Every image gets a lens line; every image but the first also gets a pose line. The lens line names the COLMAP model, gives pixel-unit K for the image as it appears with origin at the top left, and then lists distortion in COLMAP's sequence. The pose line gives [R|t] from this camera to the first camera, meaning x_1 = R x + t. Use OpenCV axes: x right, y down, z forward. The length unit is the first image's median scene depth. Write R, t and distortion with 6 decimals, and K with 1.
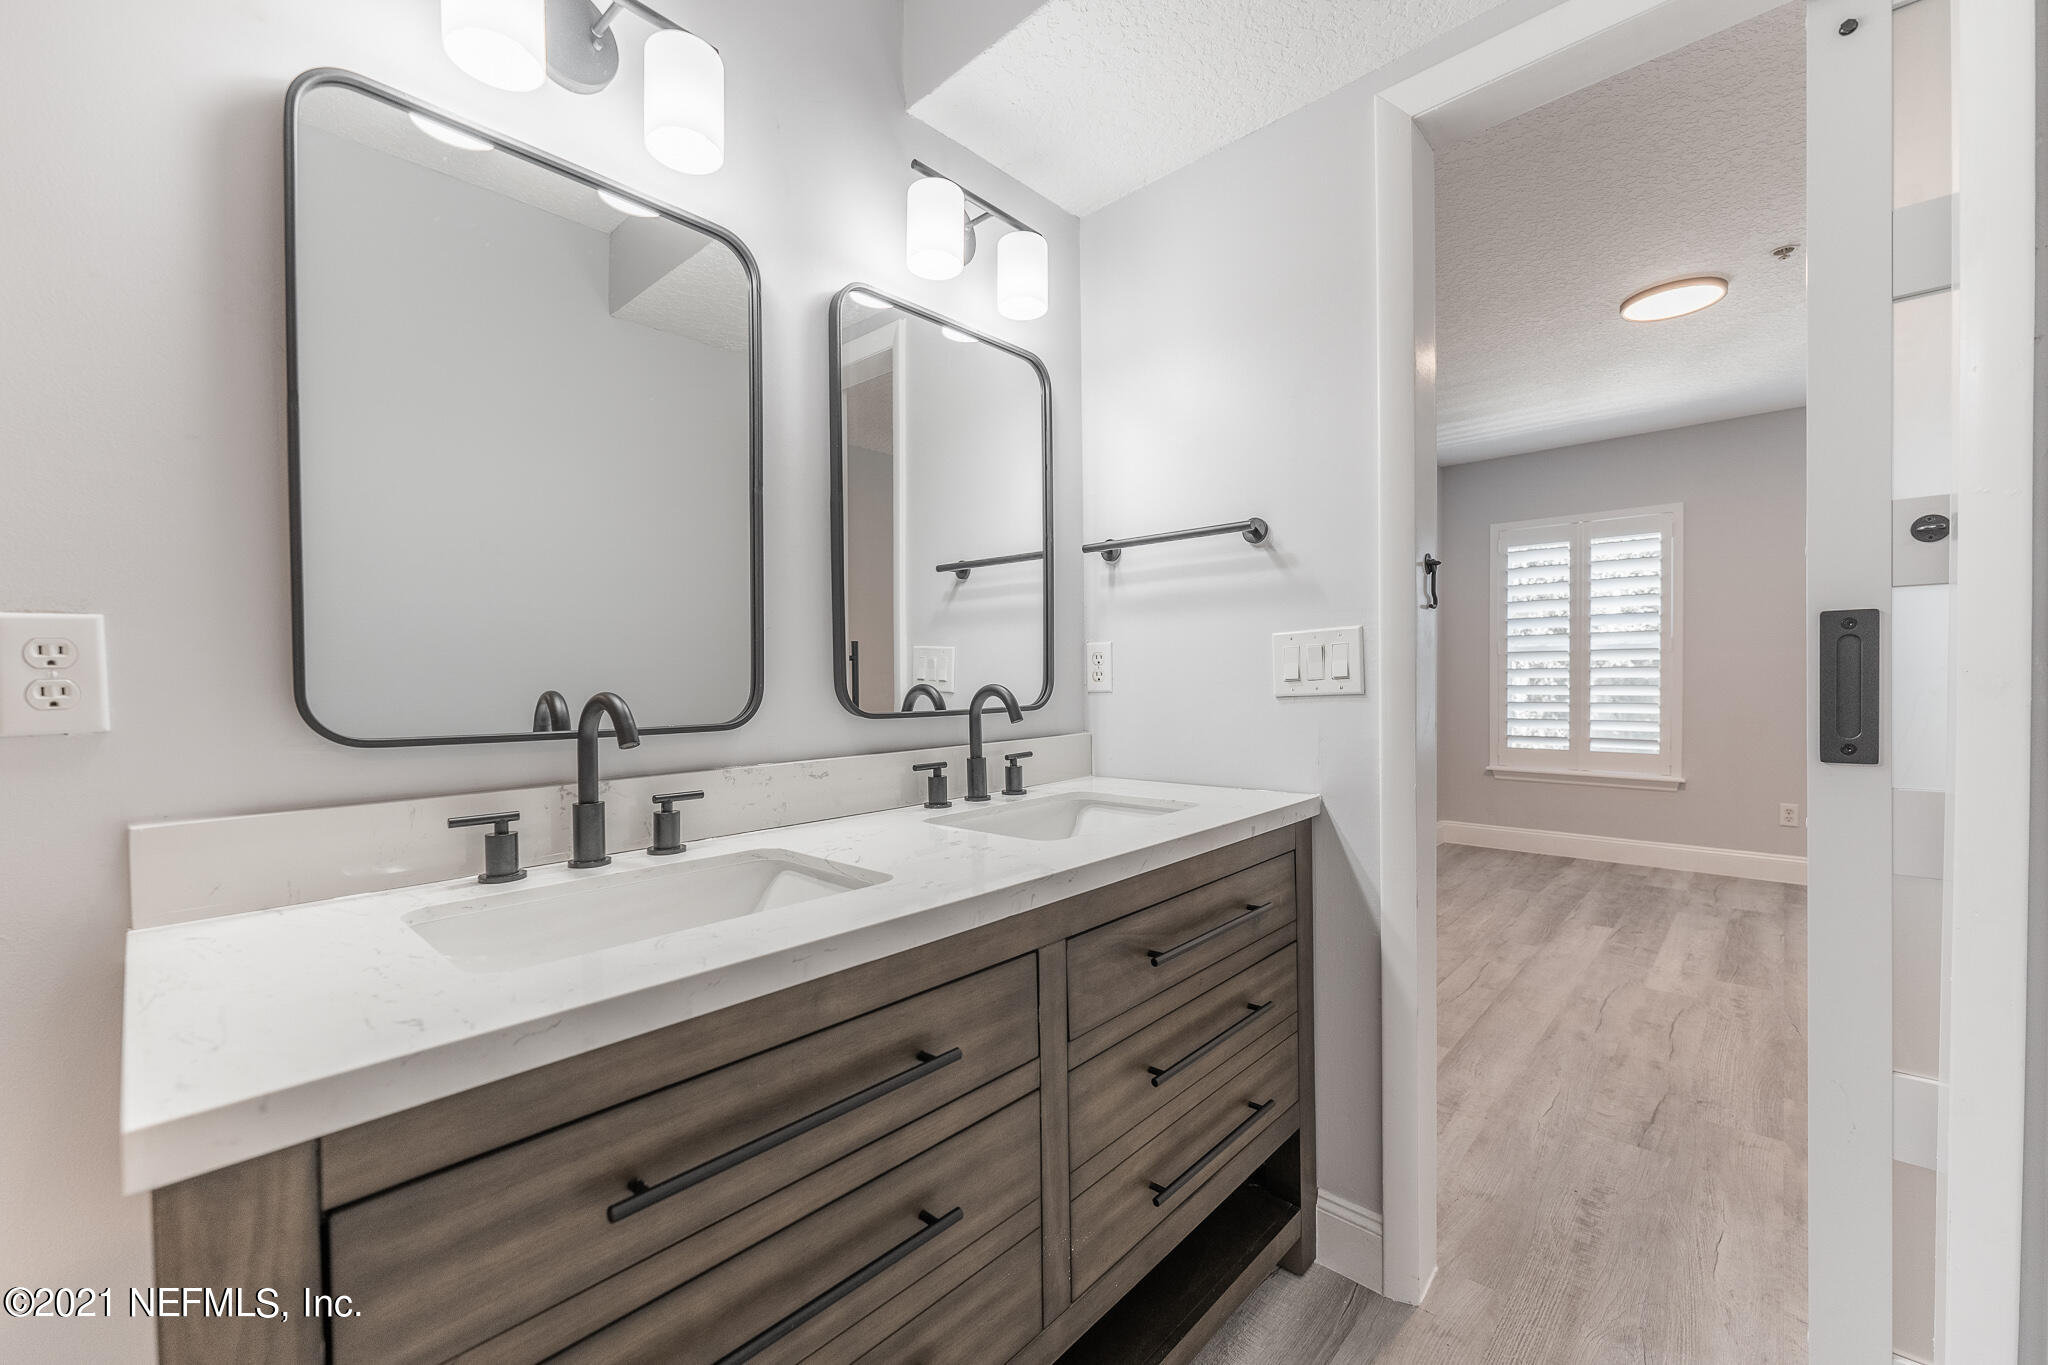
lens RADIAL K [[825.5, 0, 1028.1], [0, 825.5, 689.0], [0, 0, 1]] dist [0.018759, -0.000118]
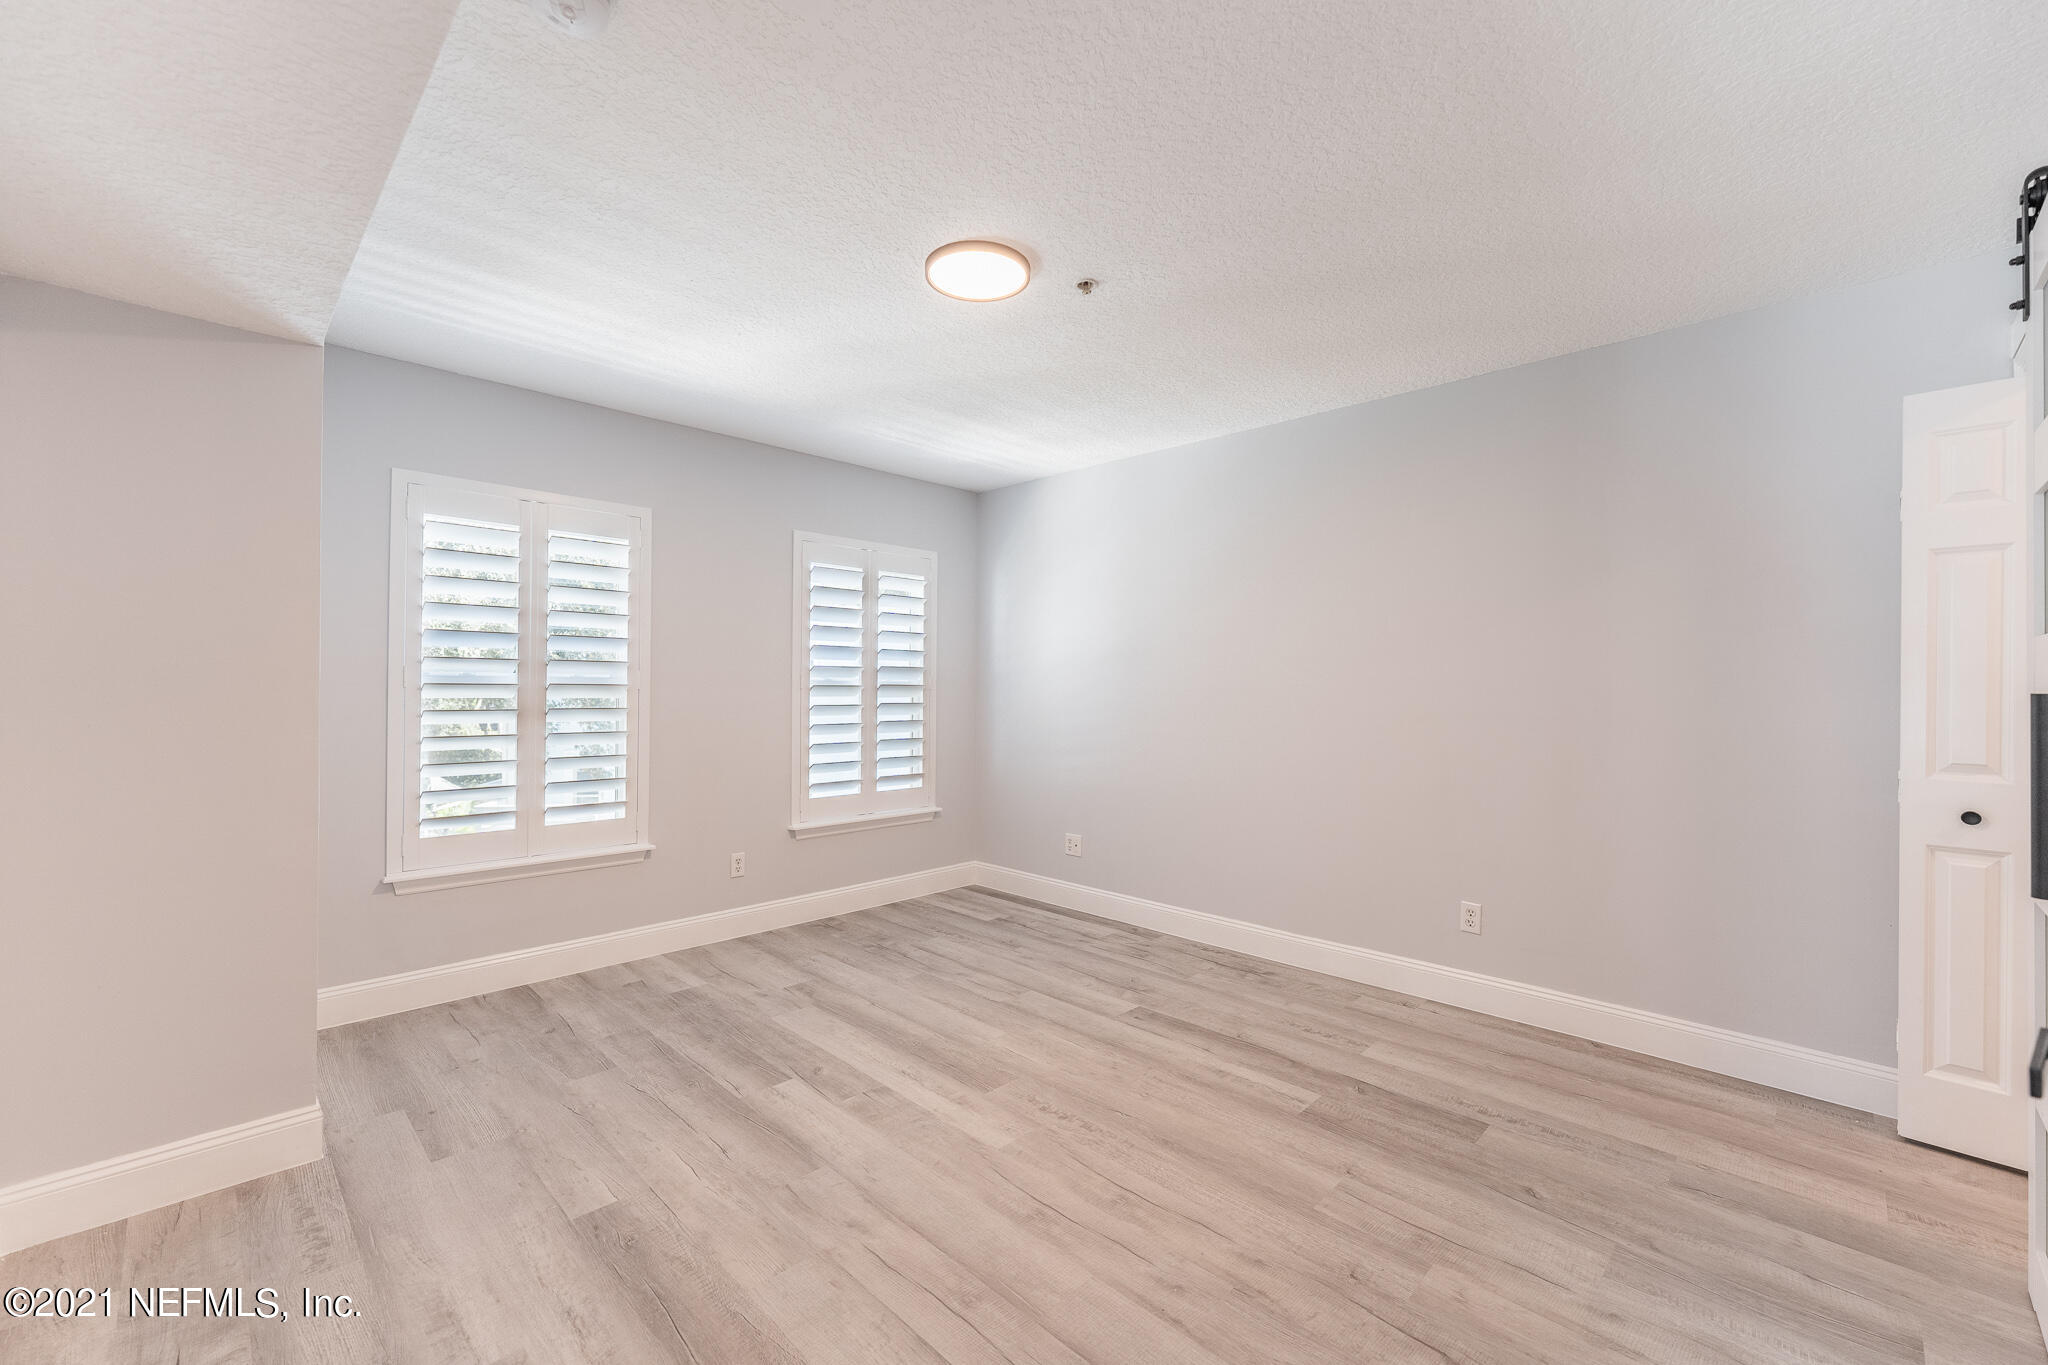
lens RADIAL K [[825.5, 0, 1028.1], [0, 825.5, 689.0], [0, 0, 1]] dist [0.018759, -0.000118]
pose [[0.031783, 0.004477, 0.999485, -0.030130], [0.000324, 0.999990, -0.004490, -0.062110], [-0.999495, 0.000467, 0.031781, 0.889249]]
